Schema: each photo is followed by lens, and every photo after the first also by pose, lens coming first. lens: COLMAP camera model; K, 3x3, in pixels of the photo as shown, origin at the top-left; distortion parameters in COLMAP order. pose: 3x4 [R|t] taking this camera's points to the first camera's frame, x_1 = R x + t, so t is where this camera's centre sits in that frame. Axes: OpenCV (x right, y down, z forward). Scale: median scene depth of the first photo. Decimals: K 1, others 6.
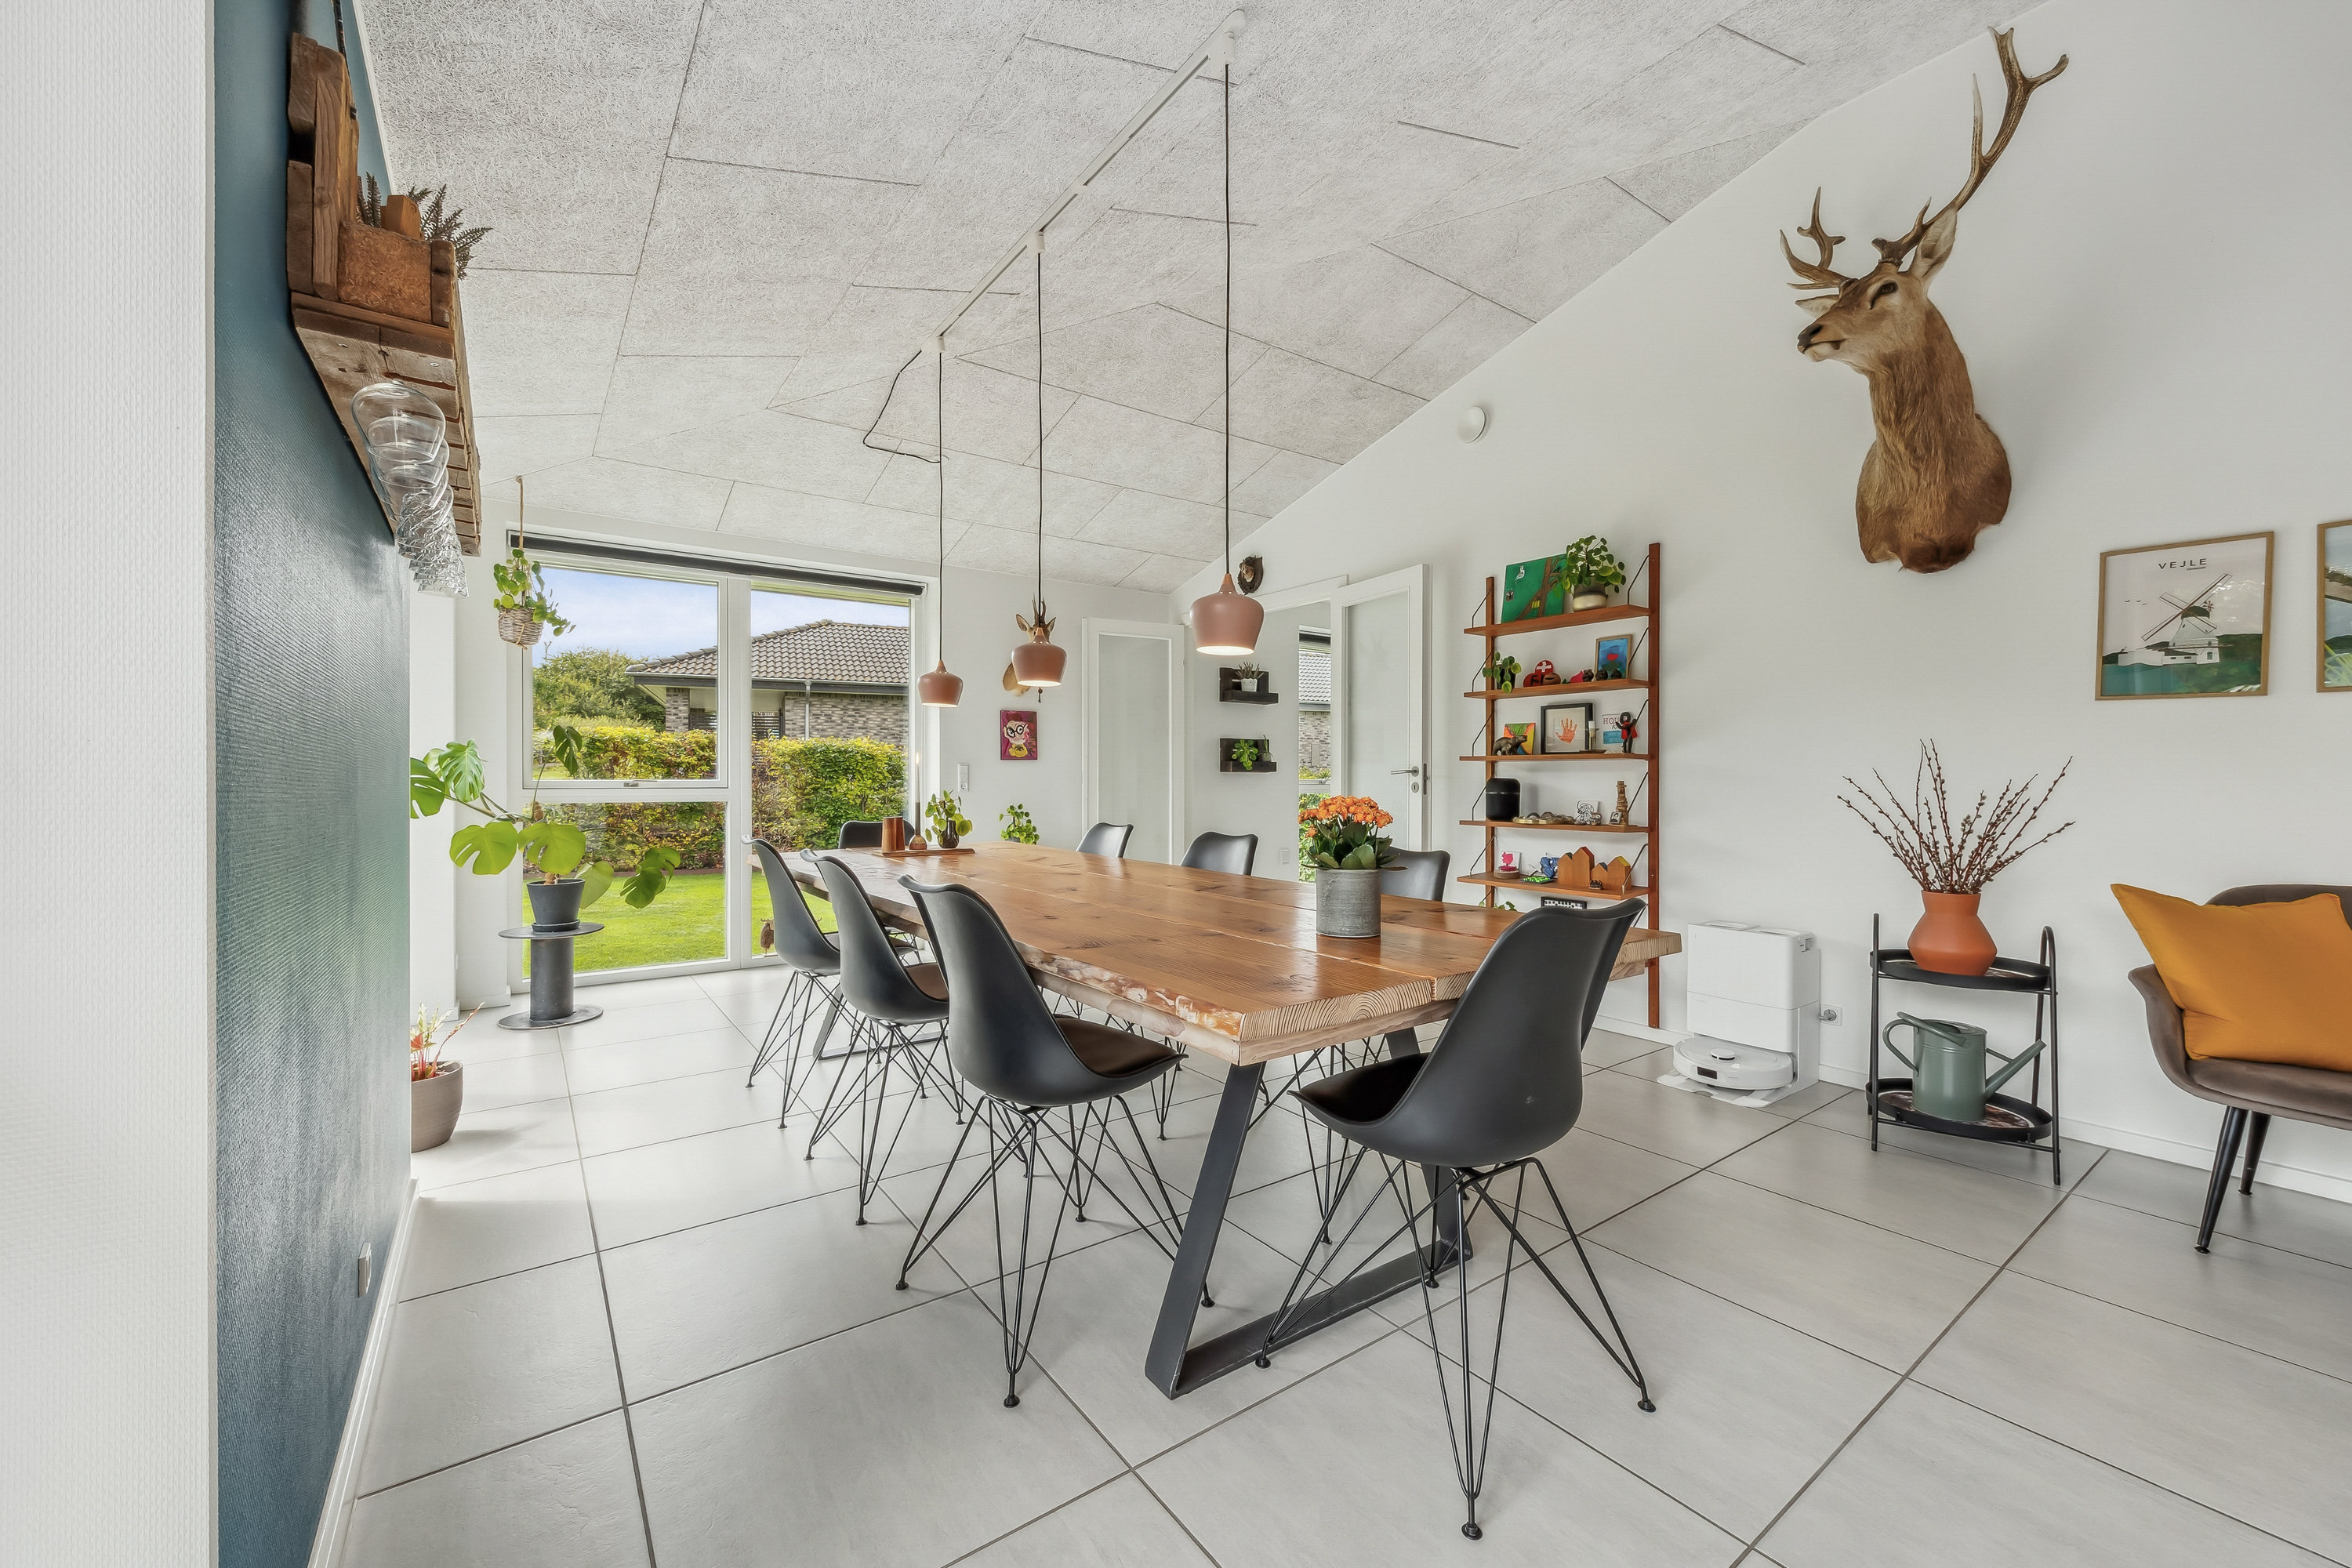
lens RADIAL K [[910.0, 0, 1168.1], [0, 910.0, 789.2], [0, 0, 1]] dist [-0.003200, -0.000210]
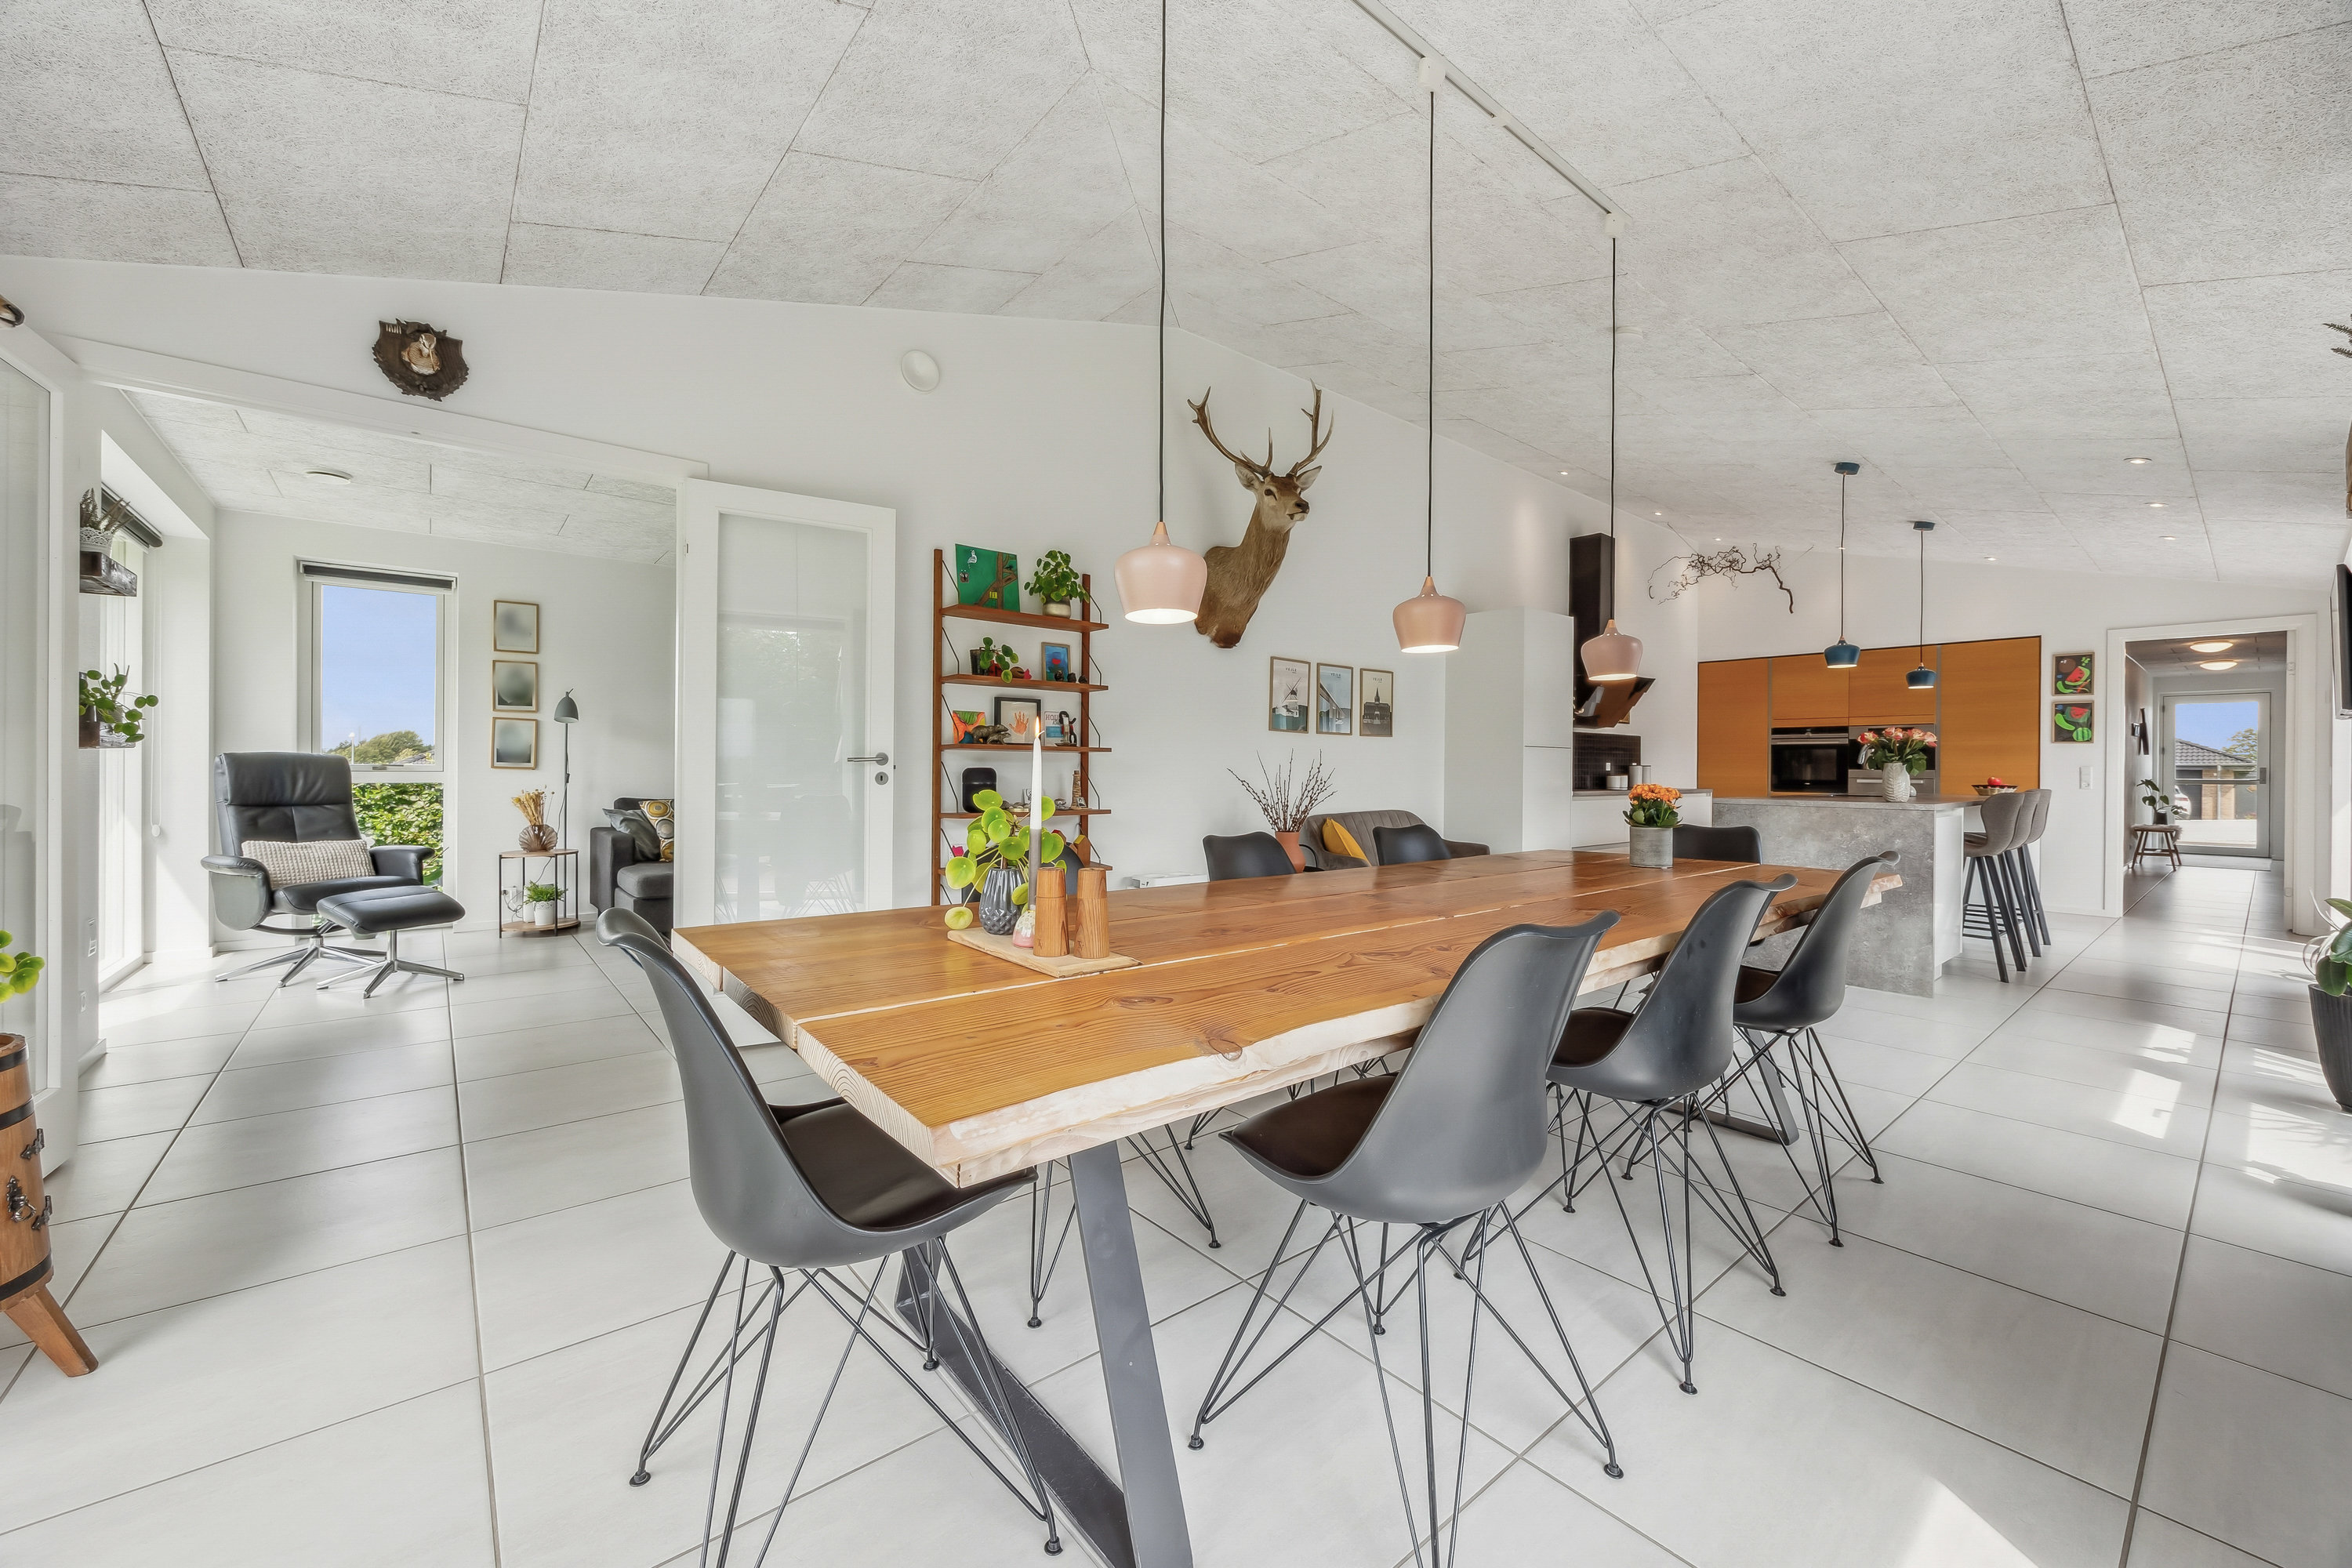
lens RADIAL K [[910.0, 0, 1178.7], [0, 910.0, 764.8], [0, 0, 1]] dist [-0.003200, -0.000210]
pose [[-0.068099, -0.002461, 0.997676, -0.657362], [-0.000704, 0.999997, 0.002419, -0.019273], [-0.997678, -0.000537, -0.068100, 0.925342]]
